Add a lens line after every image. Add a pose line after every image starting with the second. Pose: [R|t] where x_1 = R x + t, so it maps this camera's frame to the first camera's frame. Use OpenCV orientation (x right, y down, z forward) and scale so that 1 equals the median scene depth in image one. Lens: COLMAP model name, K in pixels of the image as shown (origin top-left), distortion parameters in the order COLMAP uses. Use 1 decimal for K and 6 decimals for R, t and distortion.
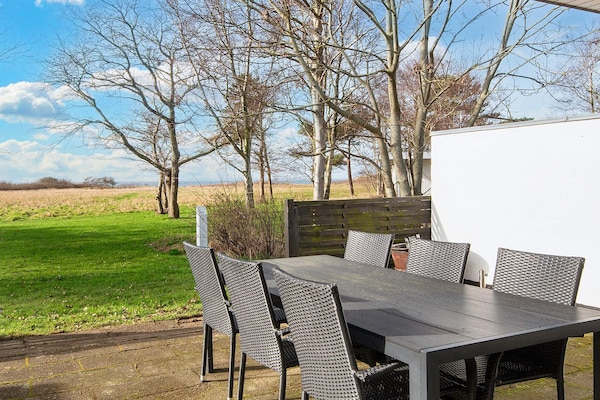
lens RADIAL K [[572.6, 0, 312.4], [0, 572.6, 219.0], [0, 0, 1]] dist [0.000574, 0.001951]
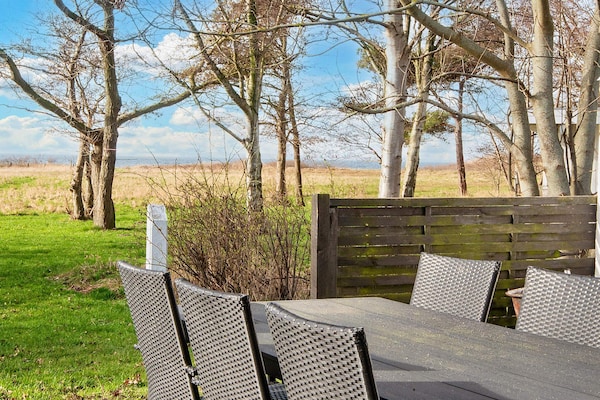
lens RADIAL K [[1207.6, 0, 300.0], [0, 1207.6, 200.0], [0, 0, 1]] dist [-0.005056, 0.107652]
pose [[0.996437, 0.032244, -0.077936, 0.012565], [-0.035027, 0.998787, -0.034610, 0.004630], [0.076725, 0.037216, 0.996357, -0.048640]]
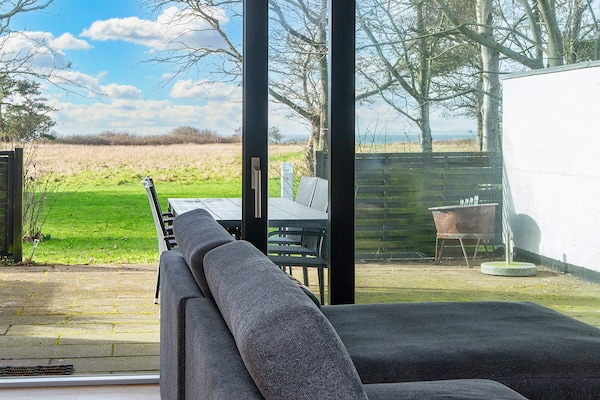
lens RADIAL K [[1207.6, 0, 300.0], [0, 1207.6, 200.0], [0, 0, 1]] dist [-0.005056, 0.107652]
pose [[0.920864, 0.029803, -0.388743, 0.303667], [-0.035679, 0.999332, -0.007905, 0.026719], [0.388248, 0.021150, 0.921312, -0.350595]]
